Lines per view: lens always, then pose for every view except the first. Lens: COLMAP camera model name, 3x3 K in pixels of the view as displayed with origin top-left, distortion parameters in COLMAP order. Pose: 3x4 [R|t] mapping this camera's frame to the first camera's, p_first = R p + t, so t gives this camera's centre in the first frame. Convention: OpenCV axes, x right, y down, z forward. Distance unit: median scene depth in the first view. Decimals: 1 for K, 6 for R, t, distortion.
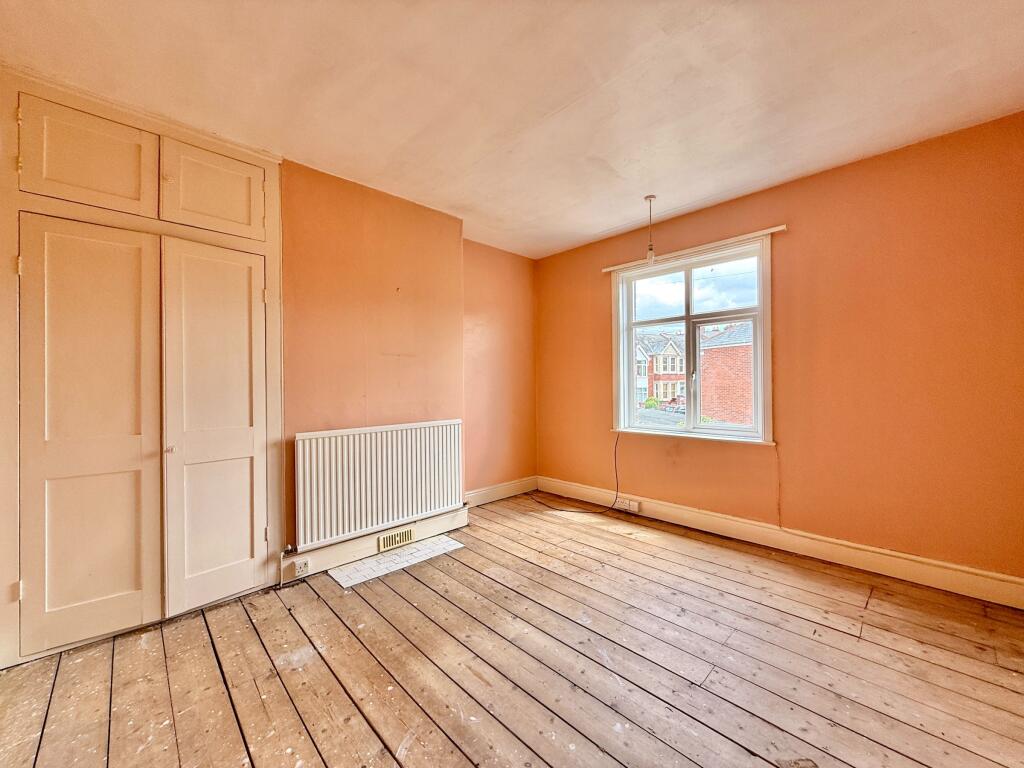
lens RADIAL K [[408.4, 0, 508.1], [0, 408.4, 382.4], [0, 0, 1]] dist [0.000891, 0.000215]
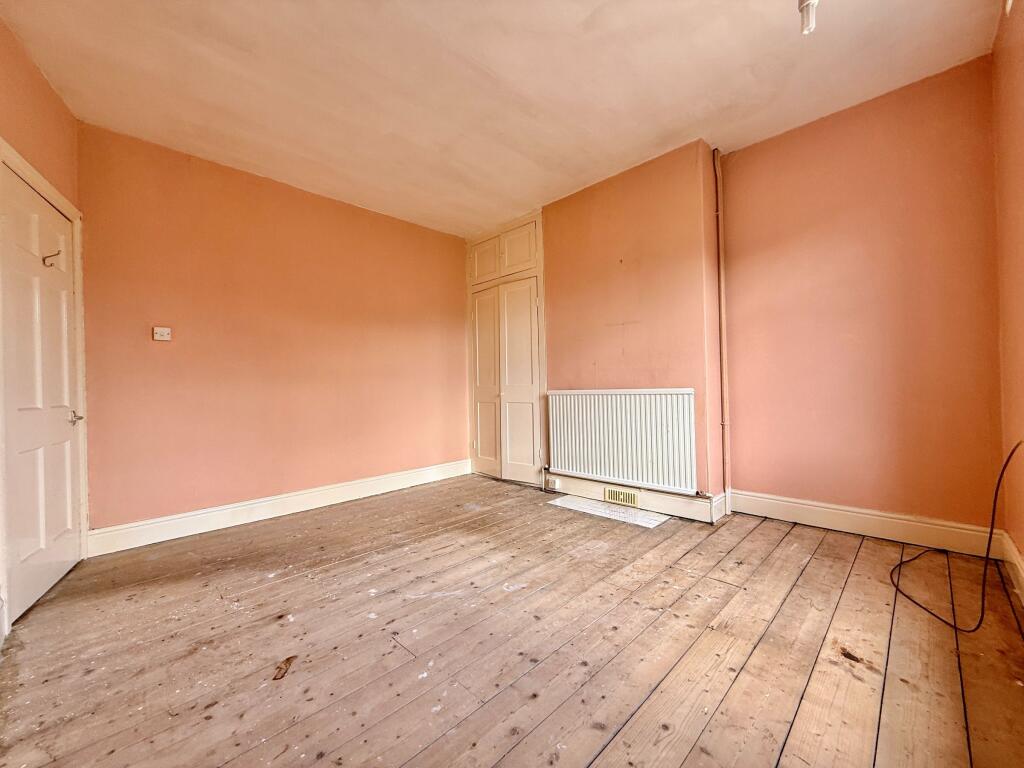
lens RADIAL K [[408.4, 0, 508.1], [0, 408.4, 382.4], [0, 0, 1]] dist [0.000891, 0.000215]
pose [[0.019654, -0.000823, -0.999807, 0.827864], [0.026004, 0.999662, -0.000311, 0.081713], [0.999469, -0.025992, 0.019668, 0.726562]]
